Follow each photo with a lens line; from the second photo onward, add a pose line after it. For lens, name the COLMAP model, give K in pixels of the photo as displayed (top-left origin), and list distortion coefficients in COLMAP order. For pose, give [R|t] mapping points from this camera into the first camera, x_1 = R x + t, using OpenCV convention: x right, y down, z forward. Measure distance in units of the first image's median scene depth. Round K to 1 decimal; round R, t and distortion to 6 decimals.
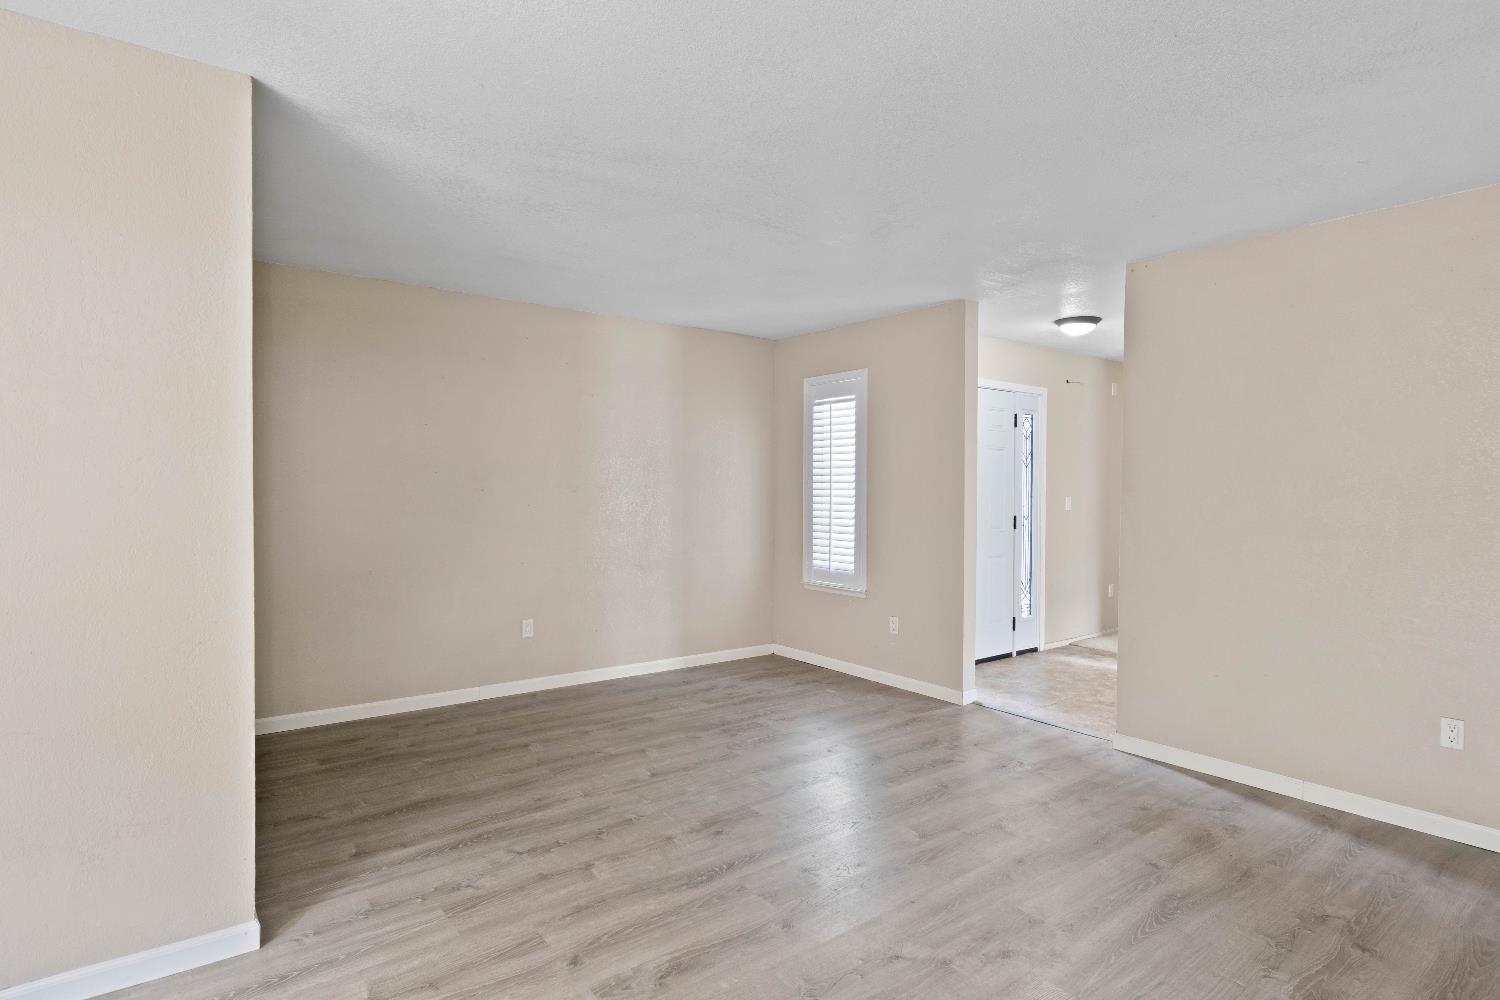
lens RADIAL K [[772.5, 0, 750.3], [0, 772.5, 478.4], [0, 0, 1]] dist [-0.023458, 0.001943]
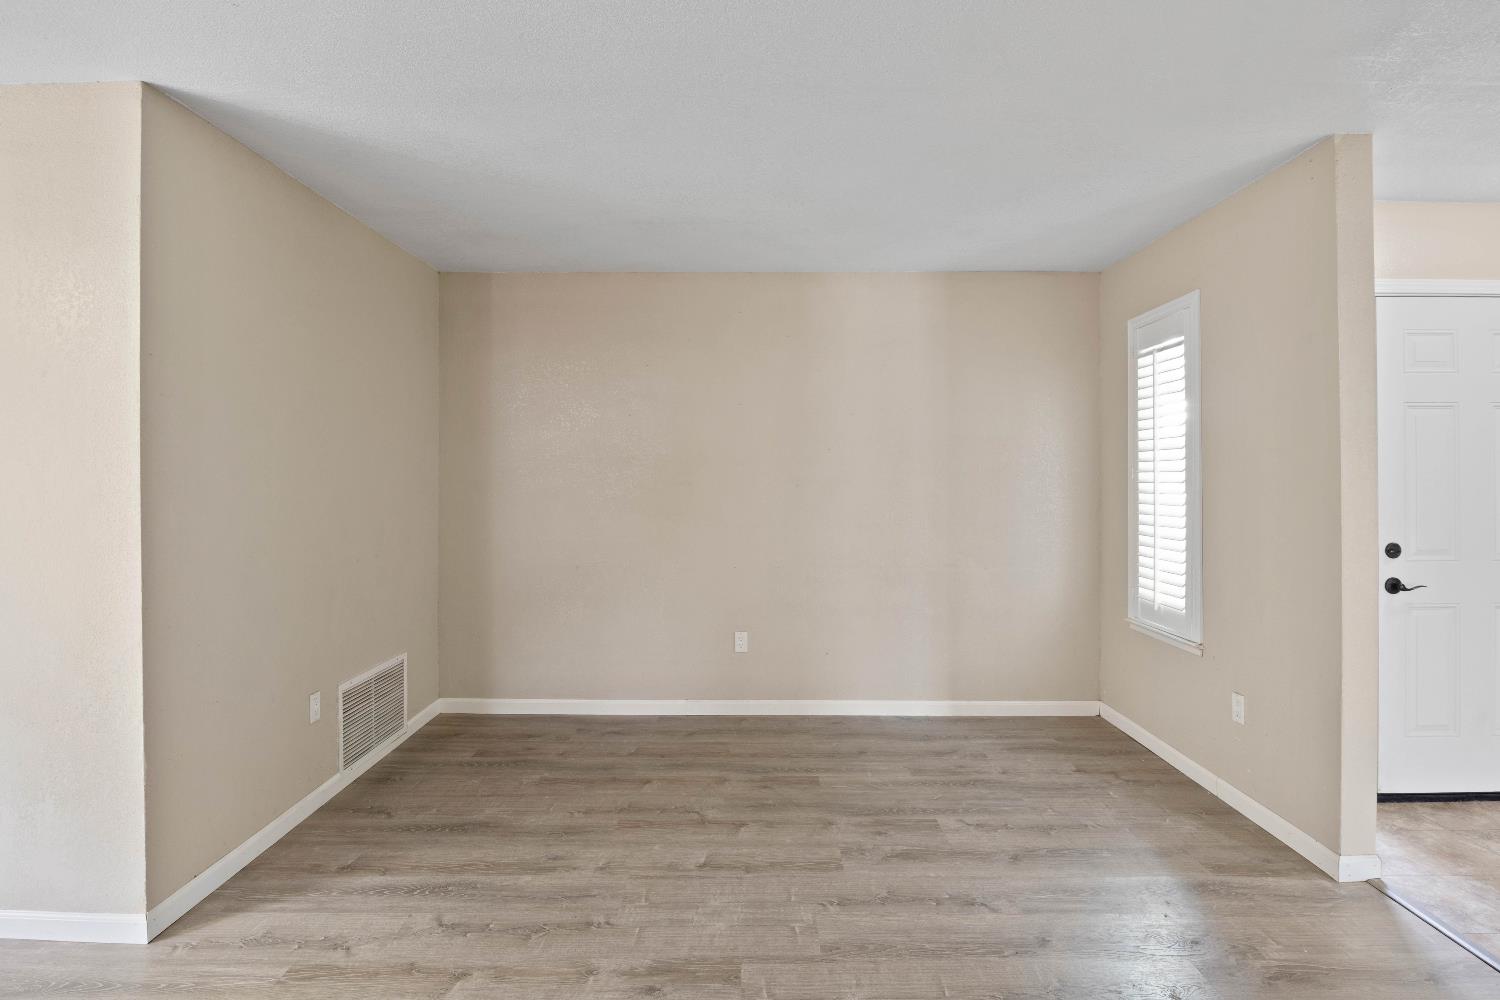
lens RADIAL K [[772.5, 0, 750.3], [0, 772.5, 478.4], [0, 0, 1]] dist [-0.023458, 0.001943]
pose [[0.789109, -0.007420, -0.614209, 0.307658], [0.011846, 0.999925, 0.003139, 0.004297], [0.614139, -0.009753, 0.789137, 0.360720]]
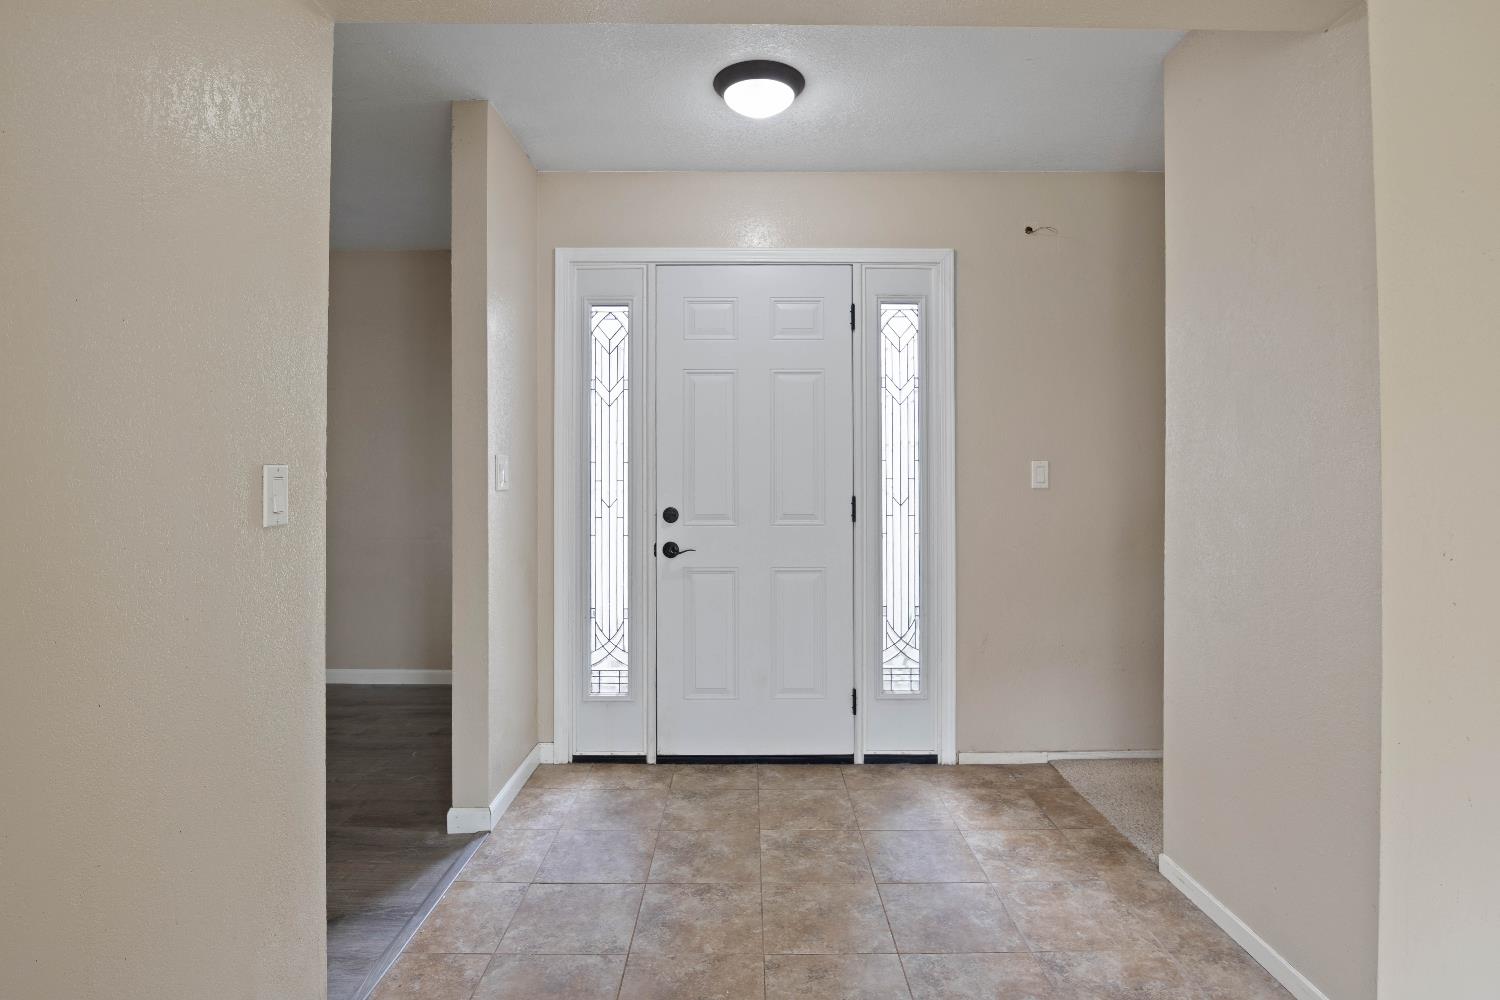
lens RADIAL K [[772.5, 0, 750.3], [0, 772.5, 478.4], [0, 0, 1]] dist [-0.023458, 0.001943]
pose [[0.809362, 0.003609, -0.587299, 0.854729], [0.005847, 0.999882, 0.014202, 0.038146], [0.587281, -0.014929, 0.809246, 0.762555]]
